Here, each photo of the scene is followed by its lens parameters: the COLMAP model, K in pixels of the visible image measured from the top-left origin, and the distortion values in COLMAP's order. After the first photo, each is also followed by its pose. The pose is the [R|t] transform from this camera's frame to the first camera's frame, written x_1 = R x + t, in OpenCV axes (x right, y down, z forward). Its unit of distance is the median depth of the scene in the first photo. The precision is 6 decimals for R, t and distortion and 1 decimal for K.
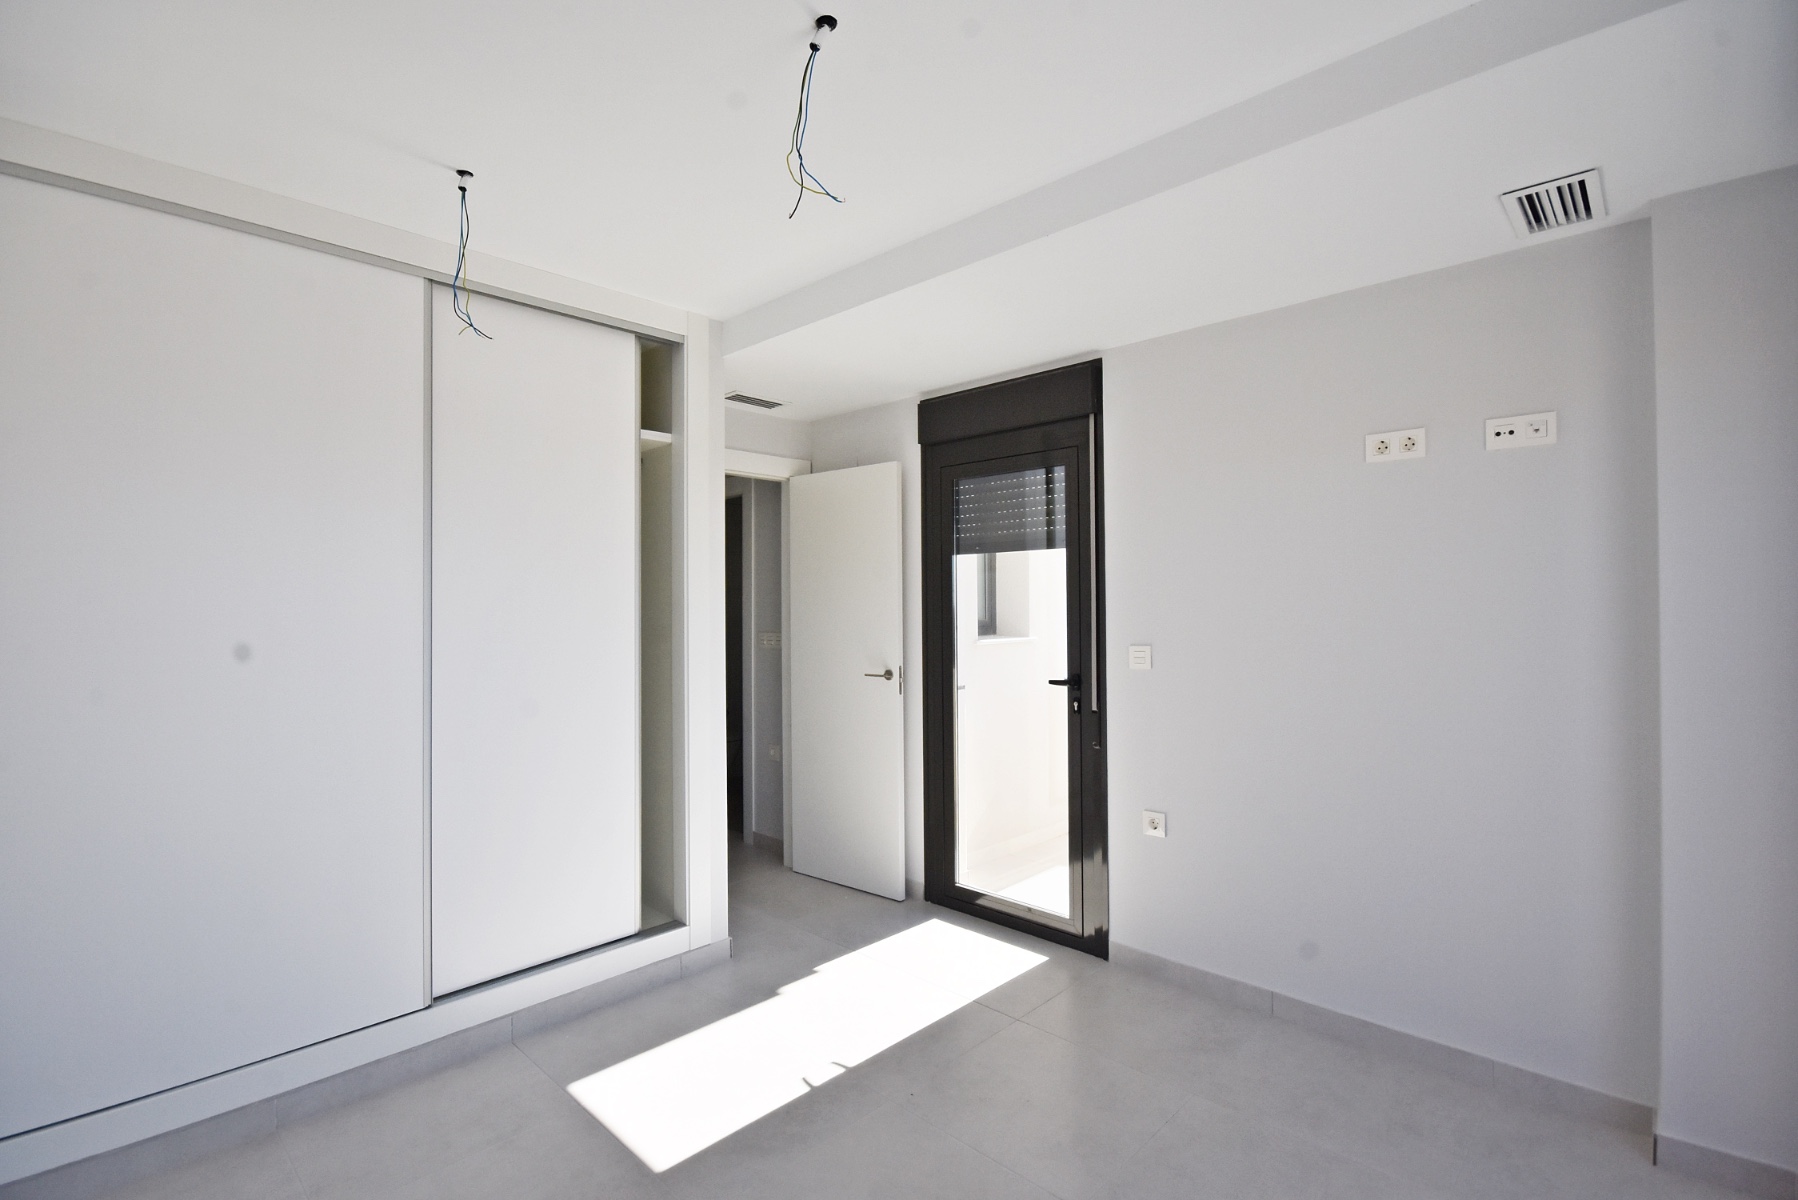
lens RADIAL K [[820.9, 0, 900.4], [0, 820.9, 603.3], [0, 0, 1]] dist [-0.001072, -0.000266]
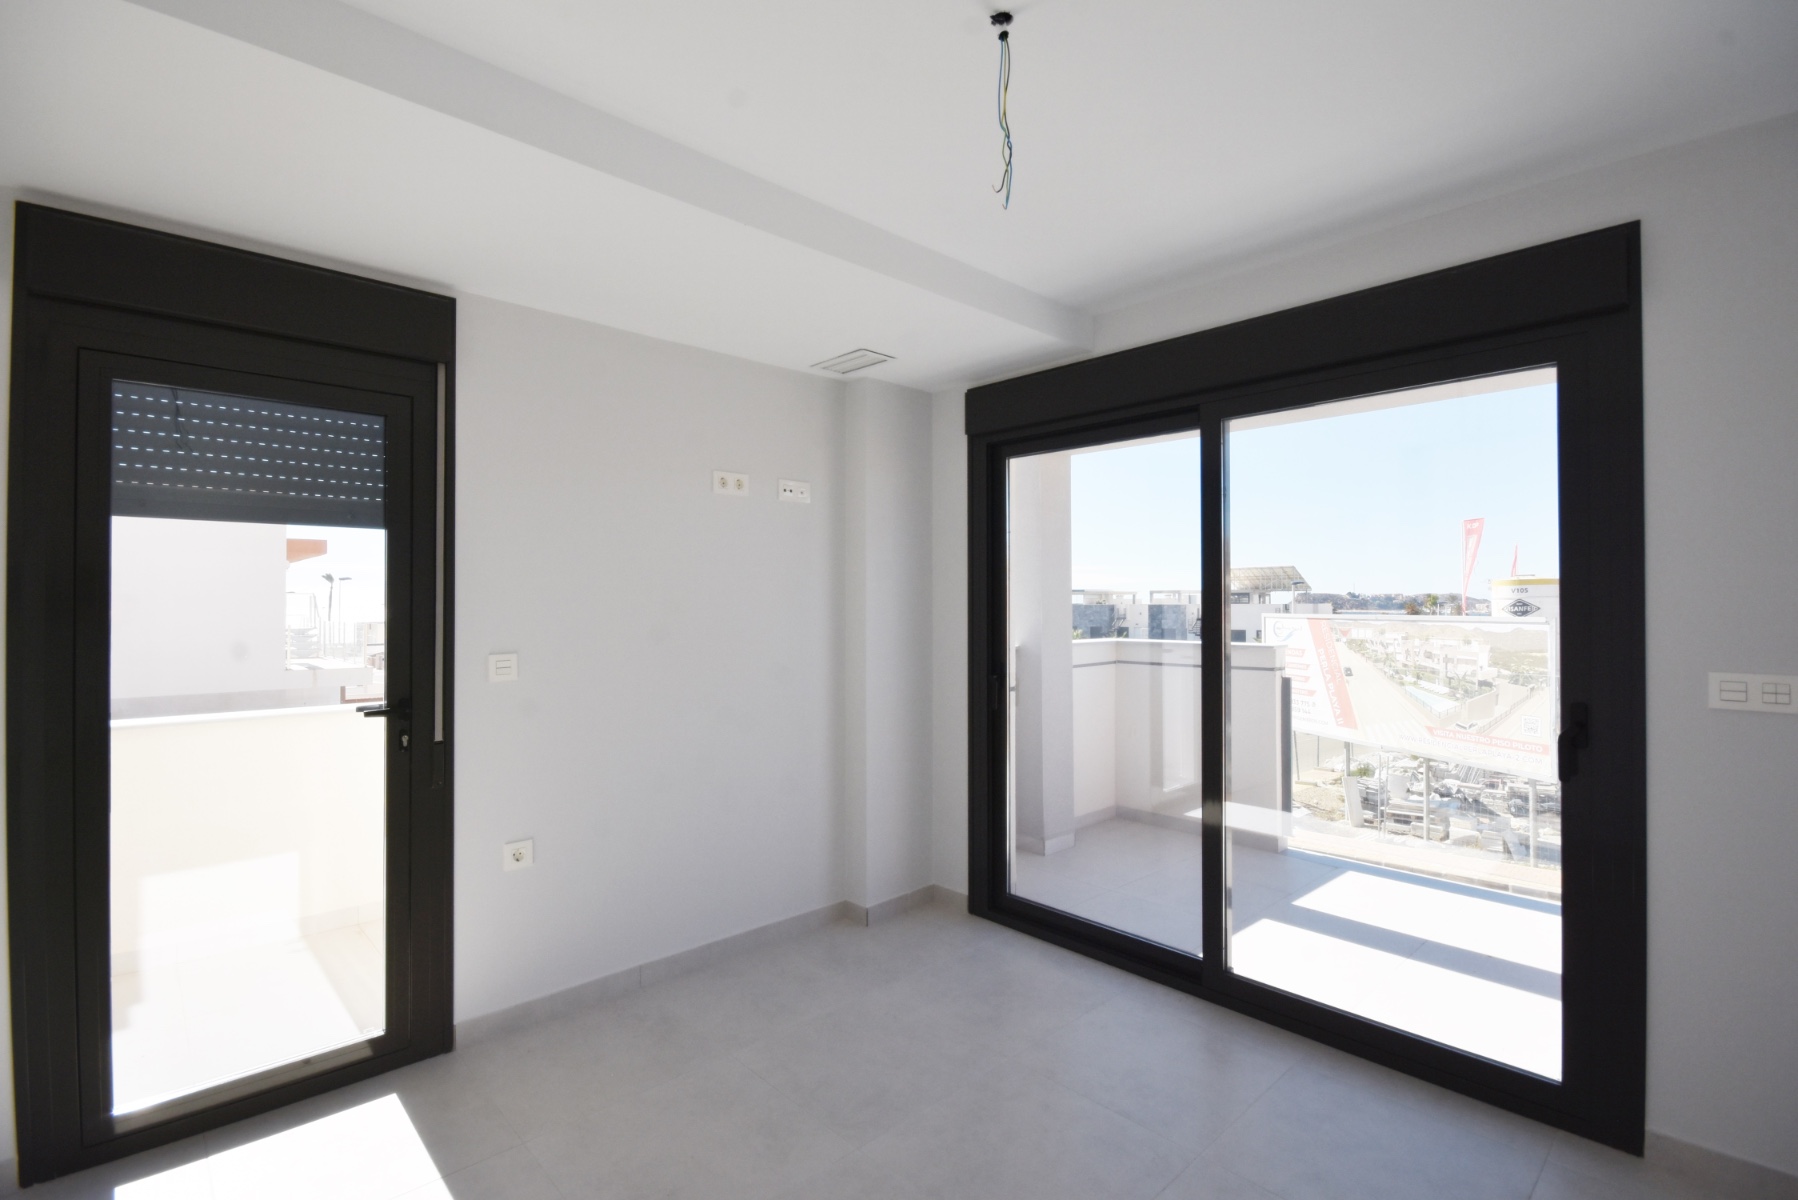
lens RADIAL K [[822.6, 0, 898.7], [0, 822.6, 595.6], [0, 0, 1]] dist [-0.003026, -0.000767]
pose [[0.059567, 0.014083, 0.998125, -0.539314], [-0.003003, 0.999898, -0.013929, 0.001214], [-0.998220, -0.002167, 0.059603, 0.530271]]
